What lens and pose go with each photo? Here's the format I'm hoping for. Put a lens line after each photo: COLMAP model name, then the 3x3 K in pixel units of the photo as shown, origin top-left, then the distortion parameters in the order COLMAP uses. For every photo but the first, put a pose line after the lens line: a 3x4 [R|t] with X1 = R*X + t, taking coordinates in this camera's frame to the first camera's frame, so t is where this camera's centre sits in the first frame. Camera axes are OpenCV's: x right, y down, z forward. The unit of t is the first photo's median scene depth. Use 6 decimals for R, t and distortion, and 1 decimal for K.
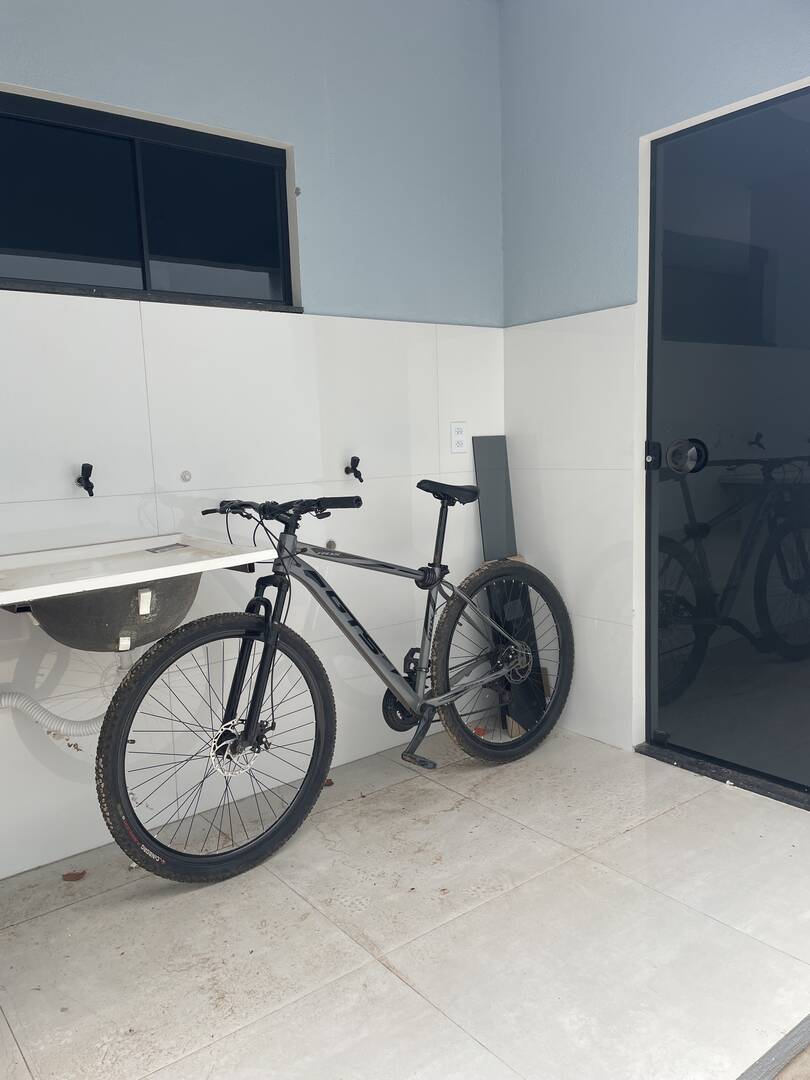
lens RADIAL K [[818.3, 0, 402.4], [0, 818.3, 546.9], [0, 0, 1]] dist [0.099254, -0.119402]
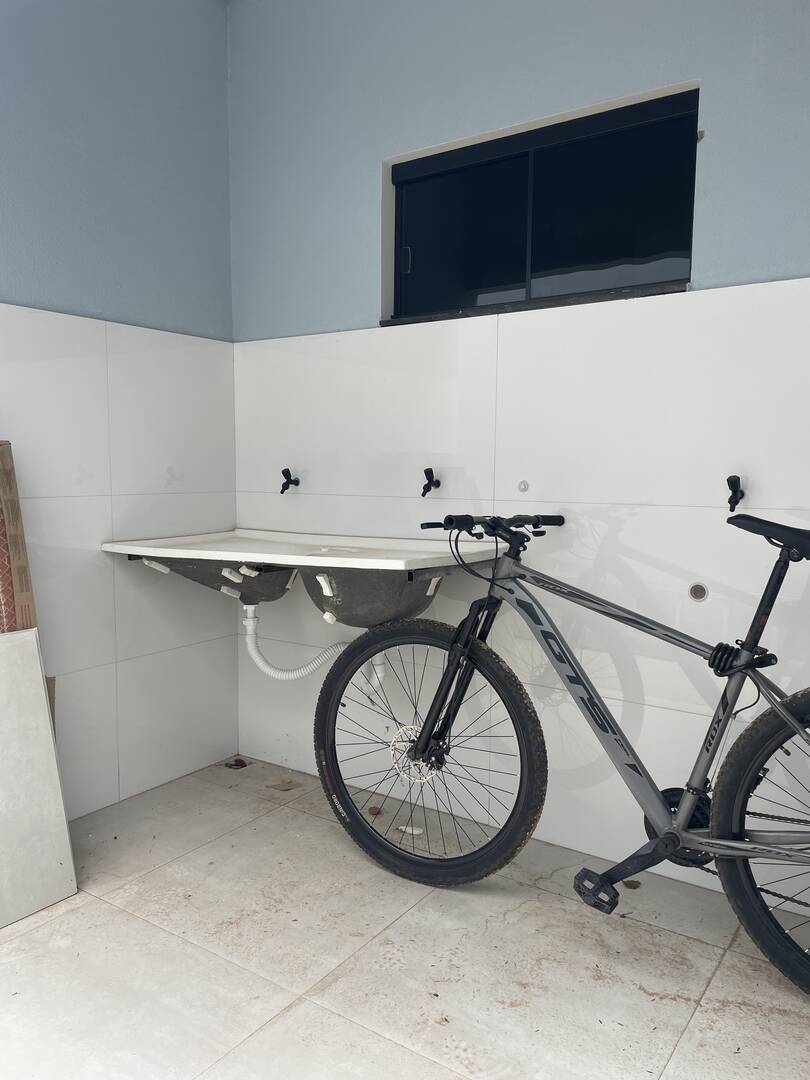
lens RADIAL K [[818.3, 0, 402.4], [0, 818.3, 546.9], [0, 0, 1]] dist [0.099254, -0.119402]
pose [[0.302049, 0.129715, -0.944426, 0.659979], [-0.146696, 0.985223, 0.088401, -0.084894], [0.941938, 0.111842, 0.316614, 0.598077]]
